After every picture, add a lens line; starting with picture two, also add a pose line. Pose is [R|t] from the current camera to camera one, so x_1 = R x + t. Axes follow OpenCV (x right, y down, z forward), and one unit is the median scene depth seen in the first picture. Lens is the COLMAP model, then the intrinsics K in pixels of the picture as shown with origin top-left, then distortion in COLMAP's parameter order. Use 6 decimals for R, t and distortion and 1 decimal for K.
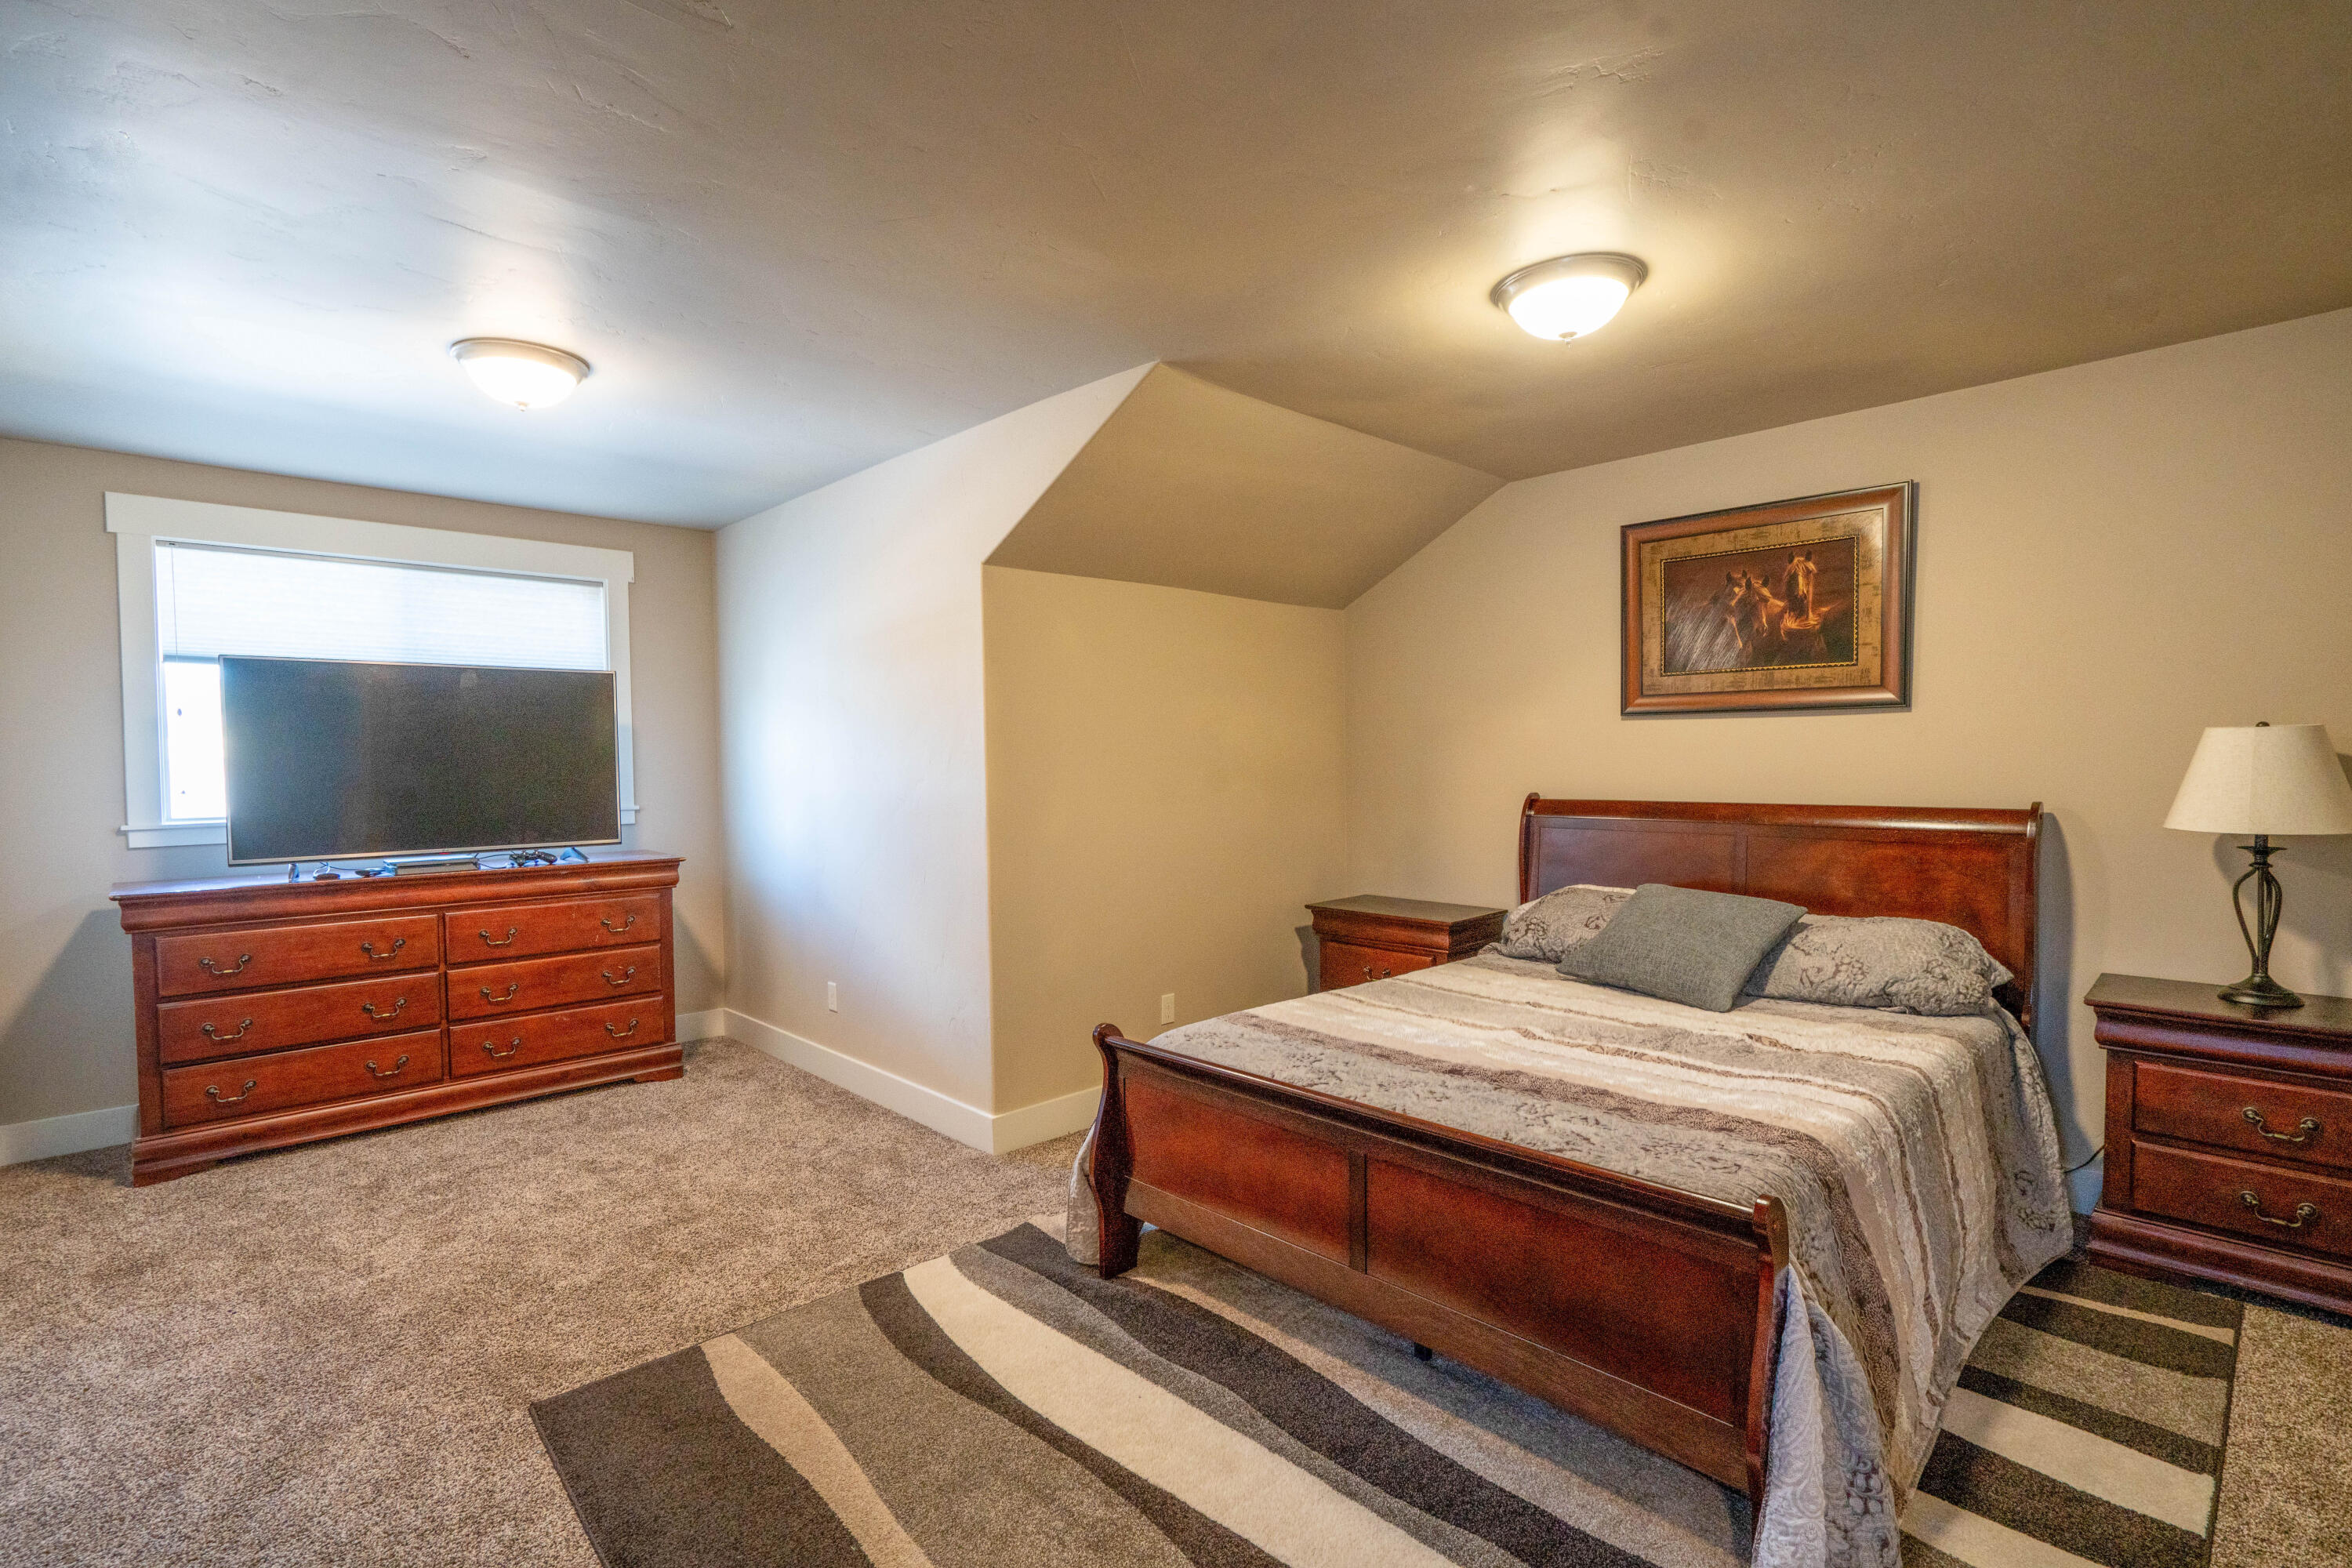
lens RADIAL K [[1061.9, 0, 1171.3], [0, 1061.9, 796.1], [0, 0, 1]] dist [-0.020382, 0.013852]
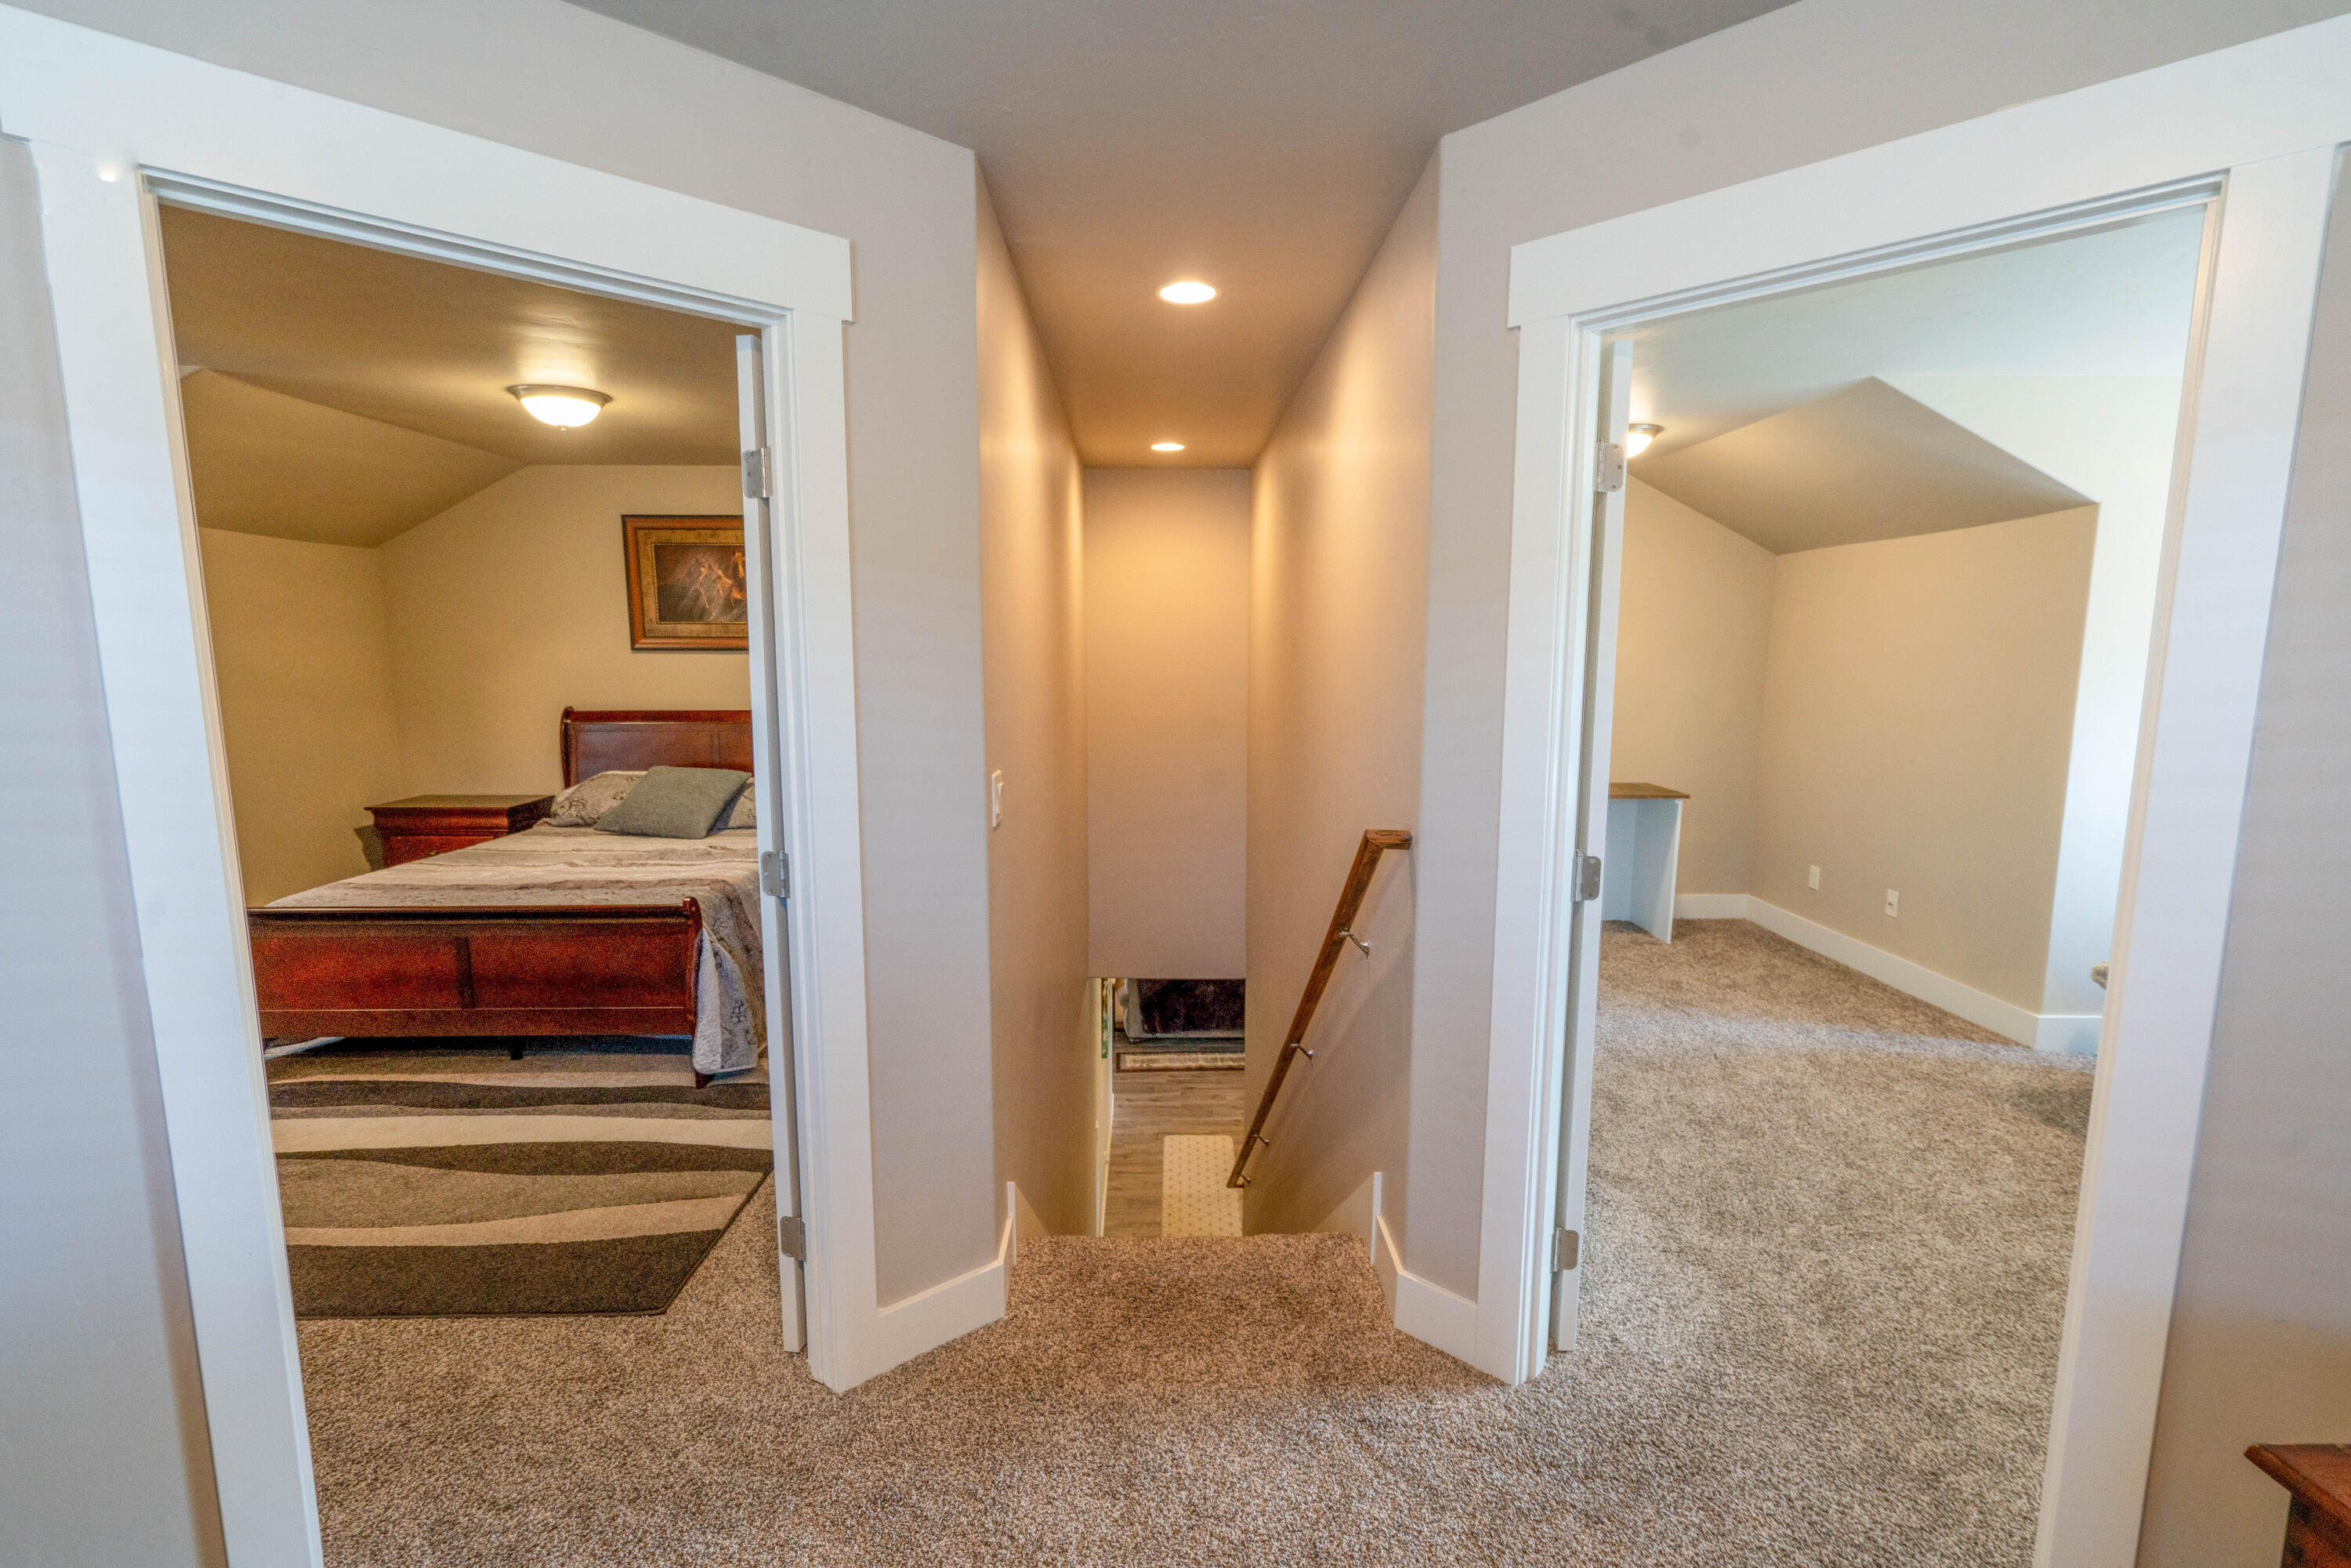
lens RADIAL K [[1061.4, 0, 1170.8], [0, 1061.4, 796.1], [0, 0, 1]] dist [-0.020382, 0.013852]
pose [[0.672663, -0.091491, 0.734271, -0.160914], [0.019857, 0.994201, 0.105688, -0.018874], [-0.739683, -0.056512, 0.670579, -0.545786]]
